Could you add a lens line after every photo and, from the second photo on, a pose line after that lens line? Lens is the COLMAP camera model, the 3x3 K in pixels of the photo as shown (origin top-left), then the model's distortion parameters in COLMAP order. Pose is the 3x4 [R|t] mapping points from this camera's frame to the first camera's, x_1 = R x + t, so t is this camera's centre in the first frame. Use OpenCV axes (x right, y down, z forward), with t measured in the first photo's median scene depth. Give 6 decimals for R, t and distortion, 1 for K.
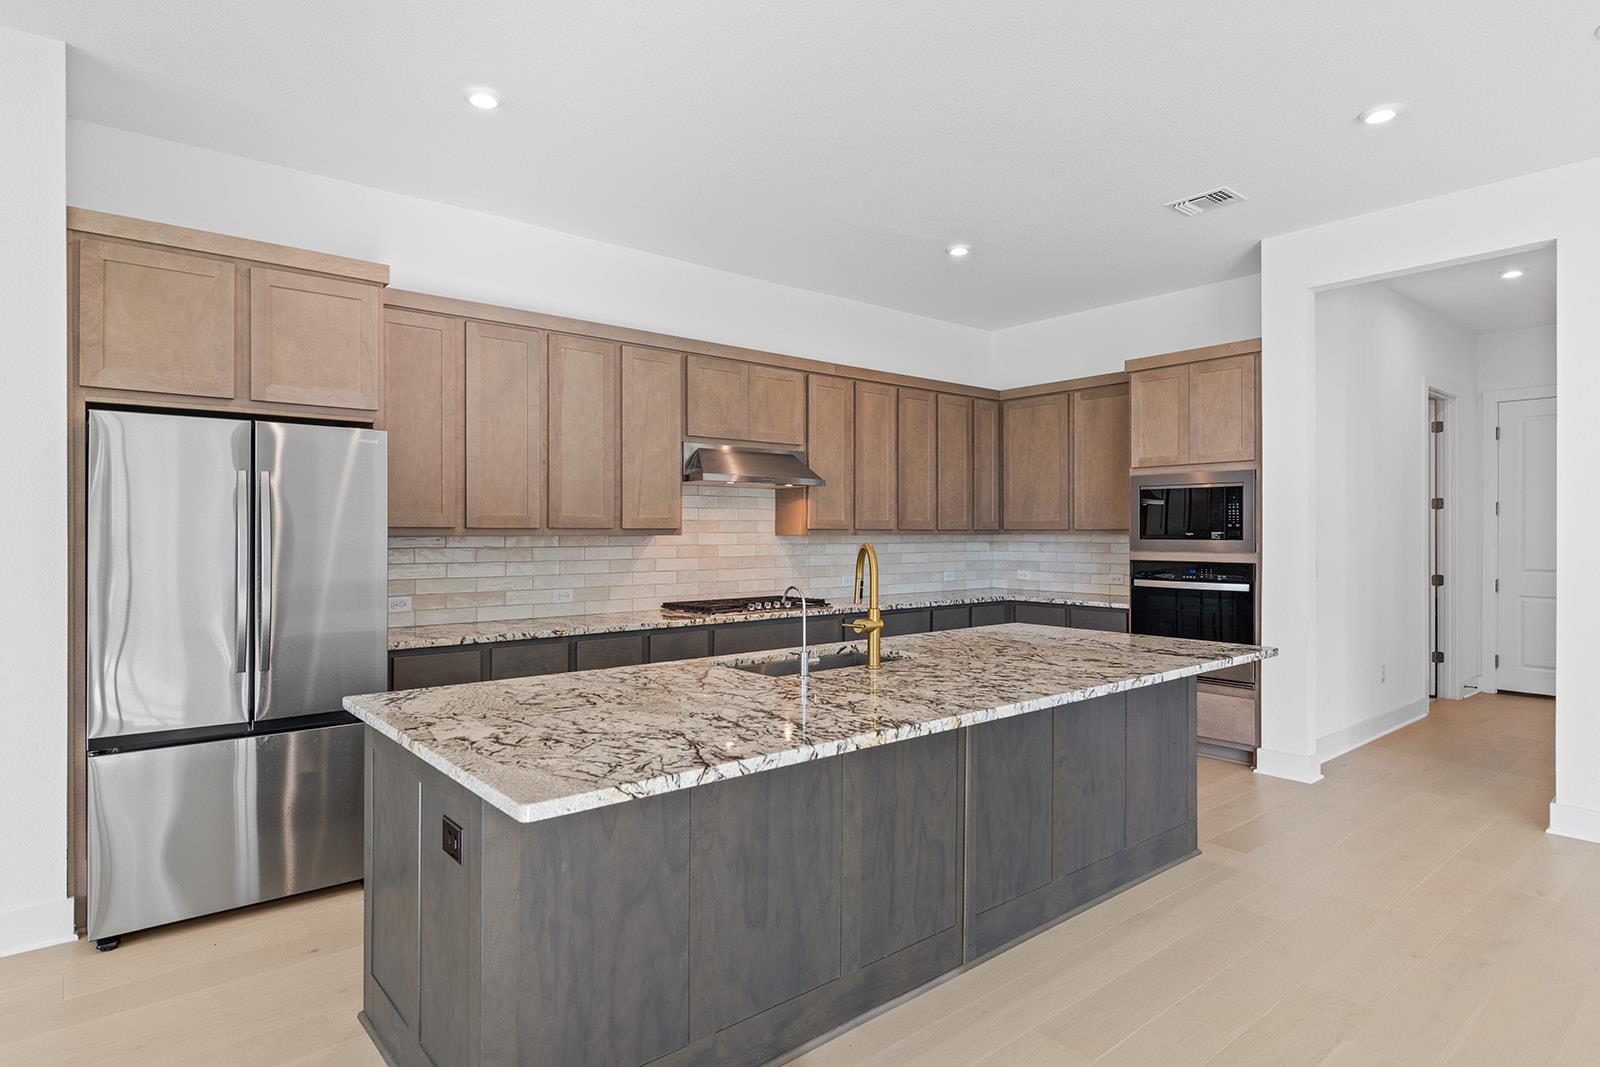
lens RADIAL K [[867.8, 0, 759.9], [0, 867.8, 534.5], [0, 0, 1]] dist [-0.002515, -0.002224]
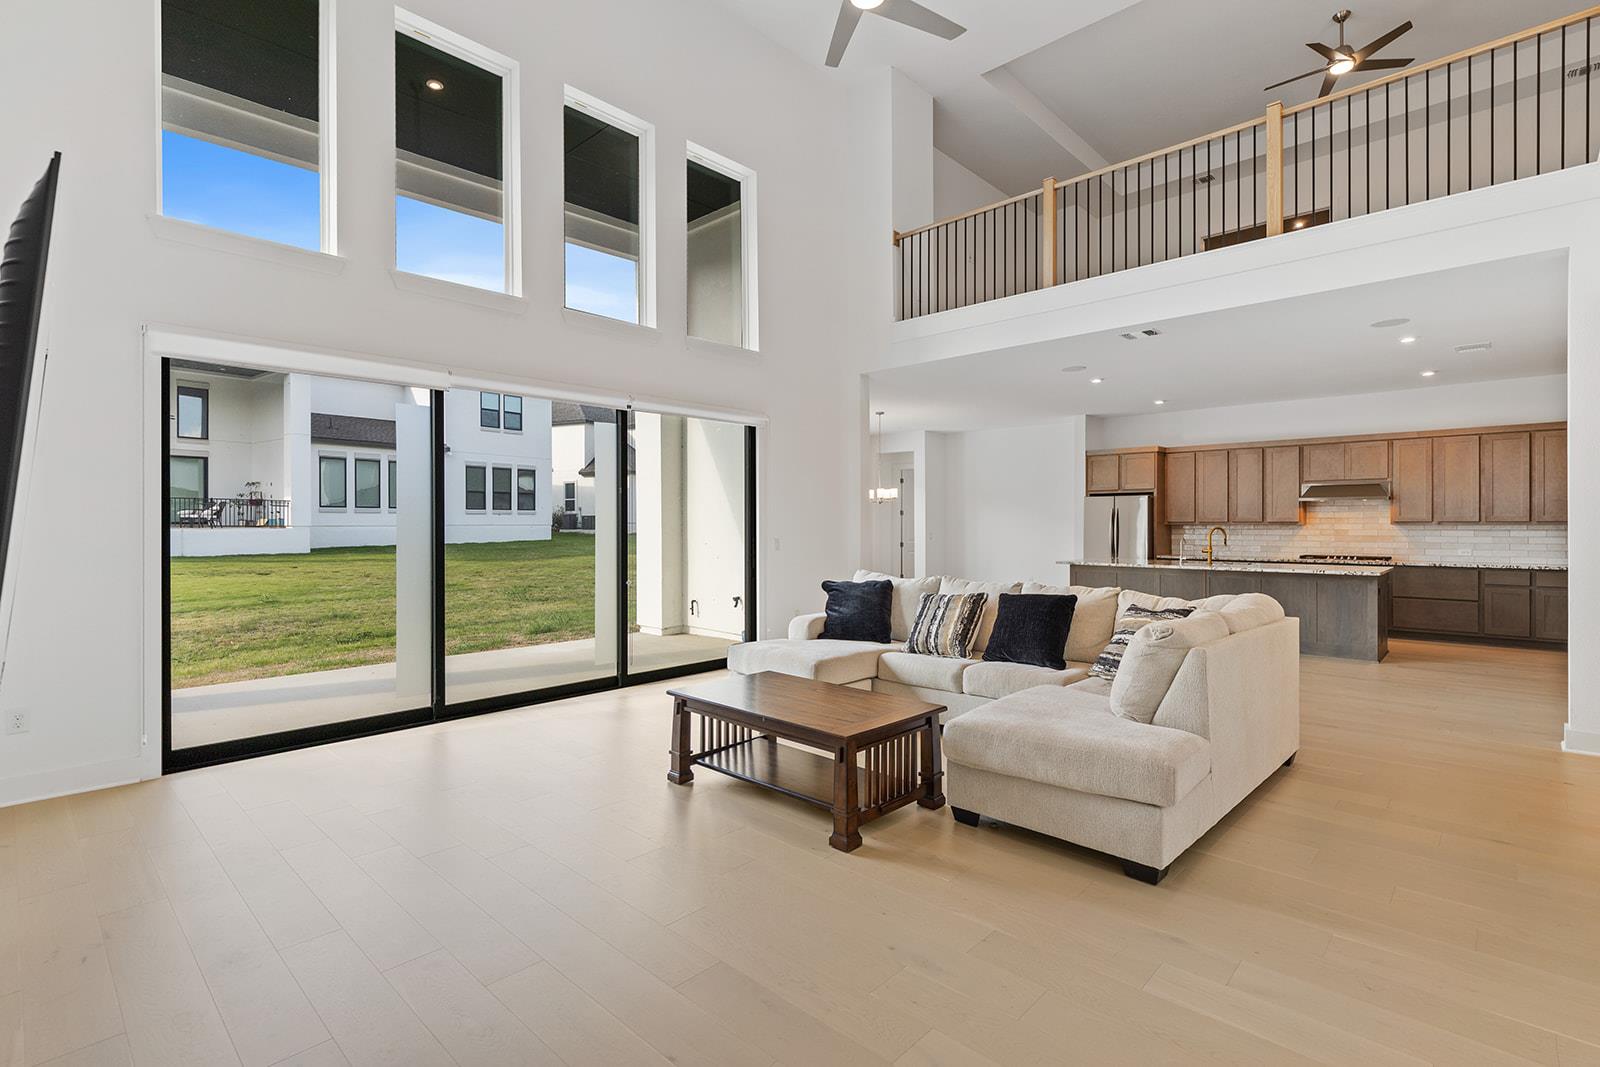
lens RADIAL K [[747.2, 0, 807.5], [0, 747.2, 524.7], [0, 0, 1]] dist [0.002793, -0.001519]
pose [[0.131461, 0.002499, -0.991318, 1.693858], [-0.000789, 0.999997, 0.002416, -0.002541], [0.991321, 0.000465, 0.131462, -0.557237]]
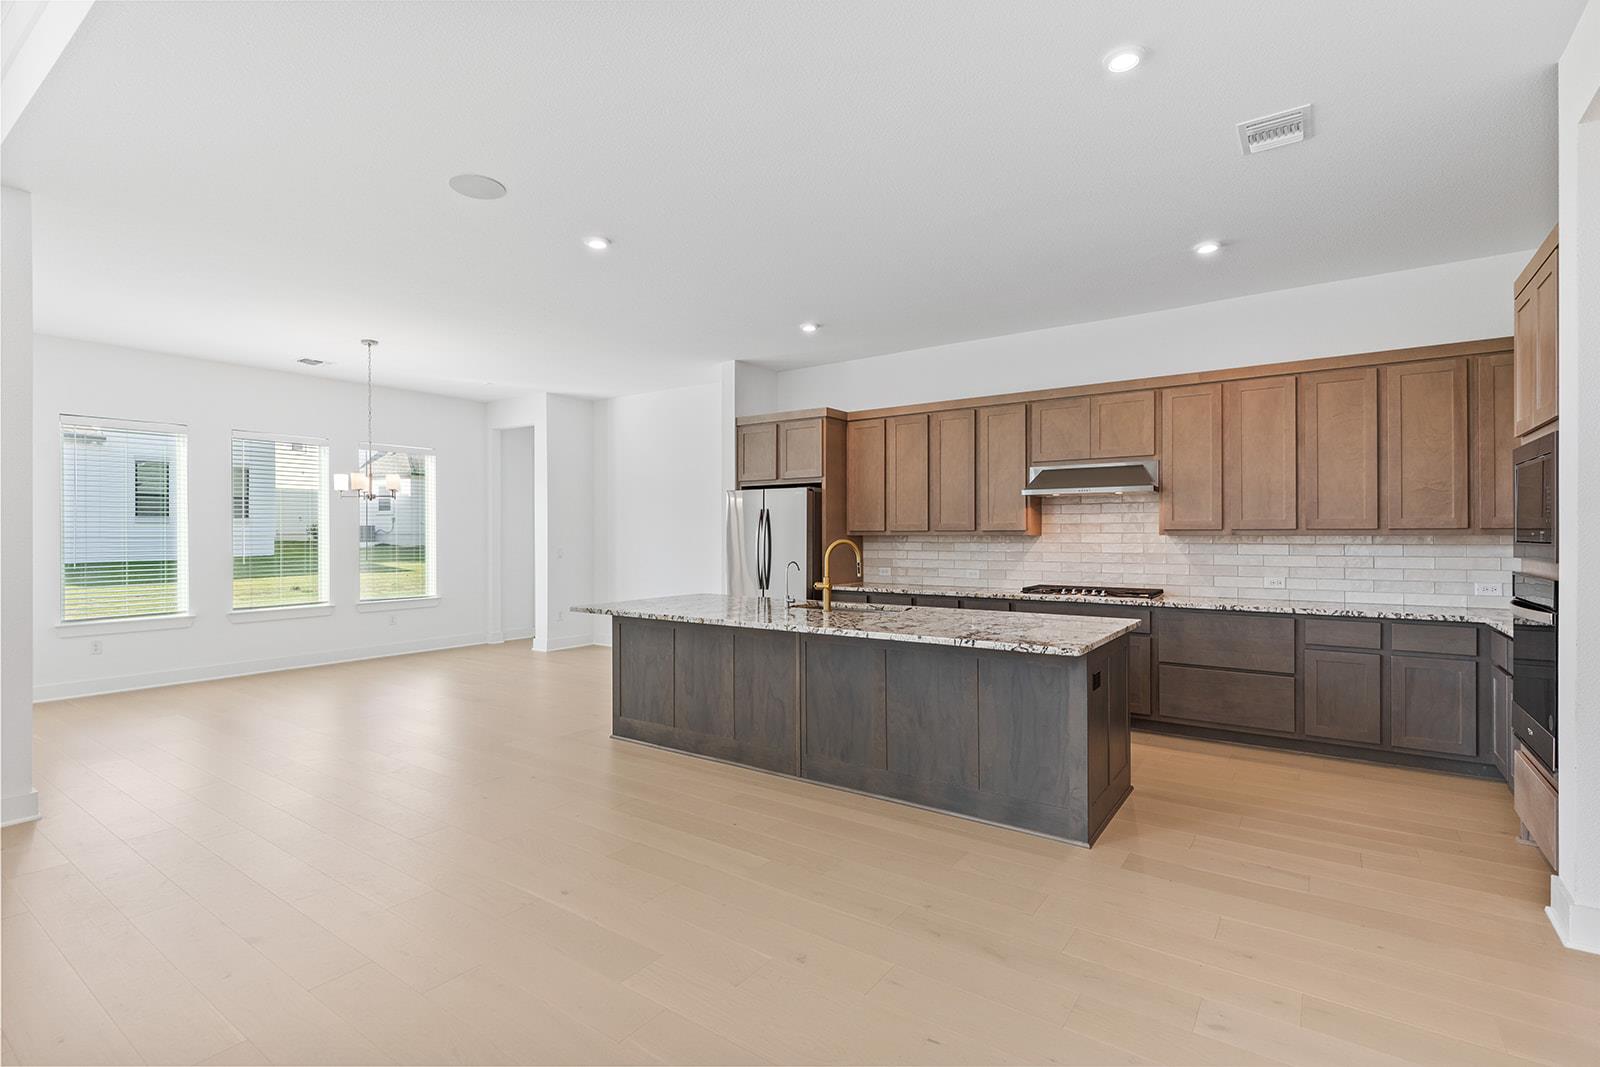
lens RADIAL K [[747.2, 0, 797.9], [0, 747.2, 534.7], [0, 0, 1]] dist [0.002793, -0.001519]
pose [[0.267780, 0.001523, -0.963479, 0.946479], [0.000866, 0.999998, 0.001821, -0.002443], [0.963480, -0.001323, 0.267778, 0.325795]]
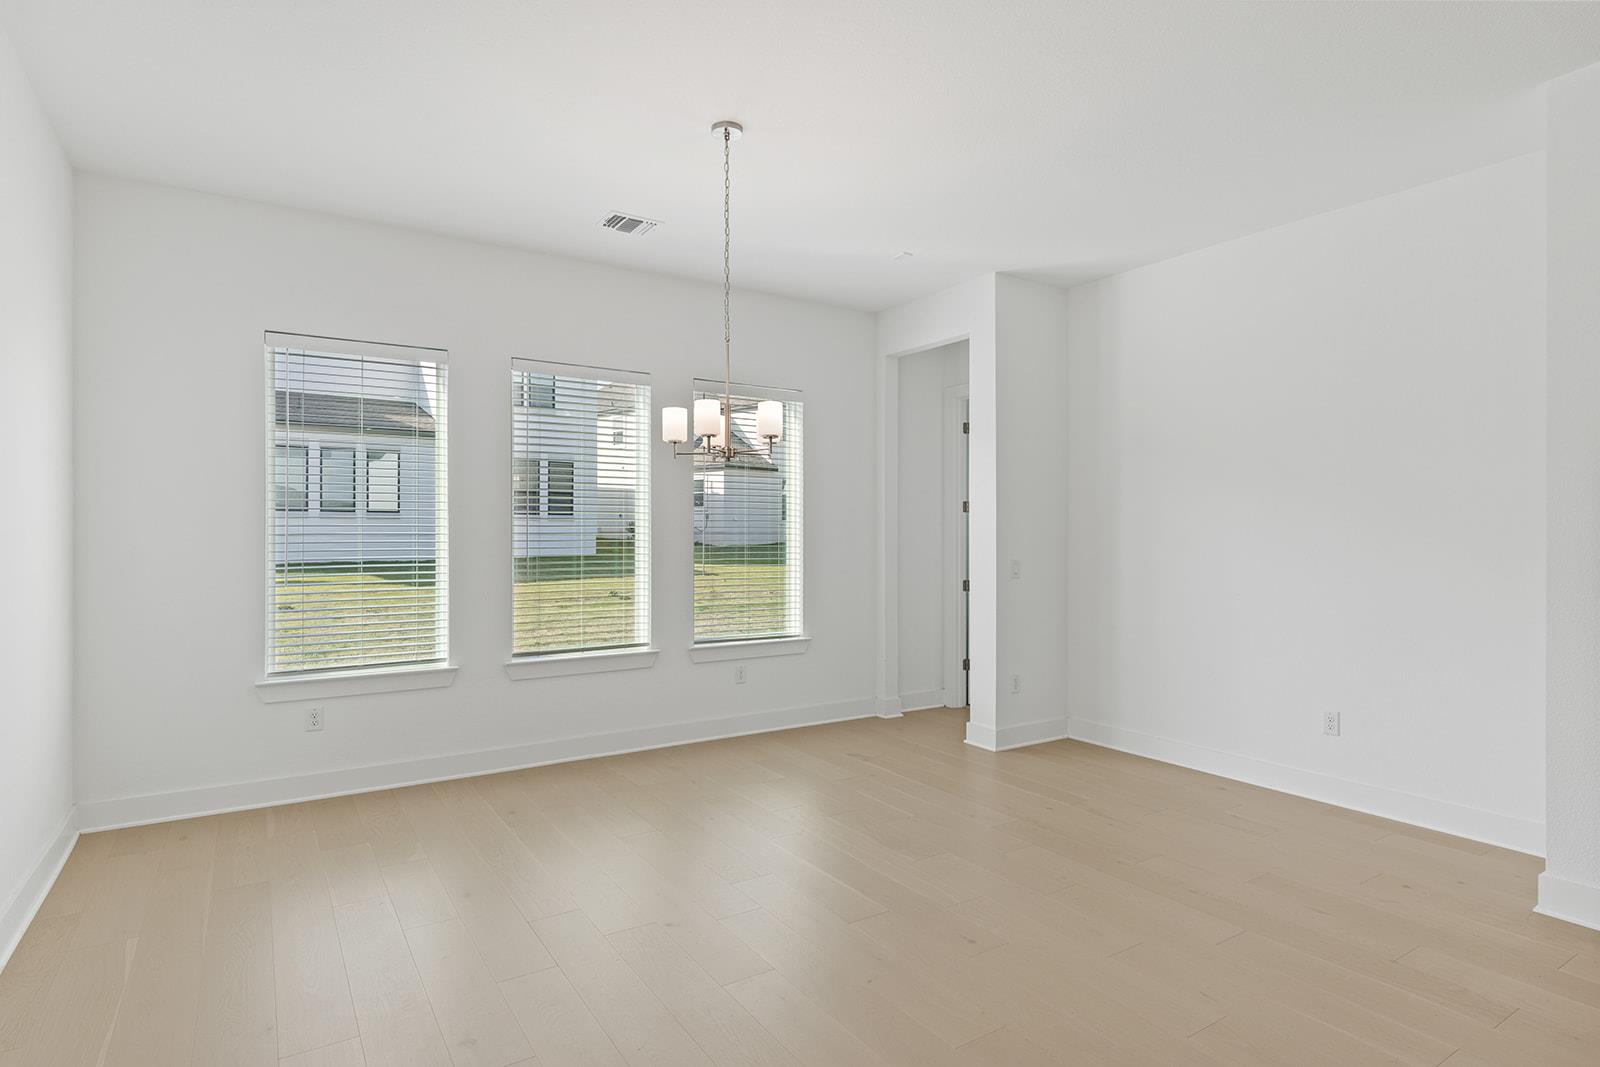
lens RADIAL K [[842.4, 0, 796.2], [0, 842.4, 531.0], [0, 0, 1]] dist [0.002020, 0.000095]
pose [[-0.111696, -0.001417, -0.993741, 0.170197], [-0.002904, 0.999995, -0.001099, -0.001713], [0.993738, 0.002763, -0.111699, 0.089438]]
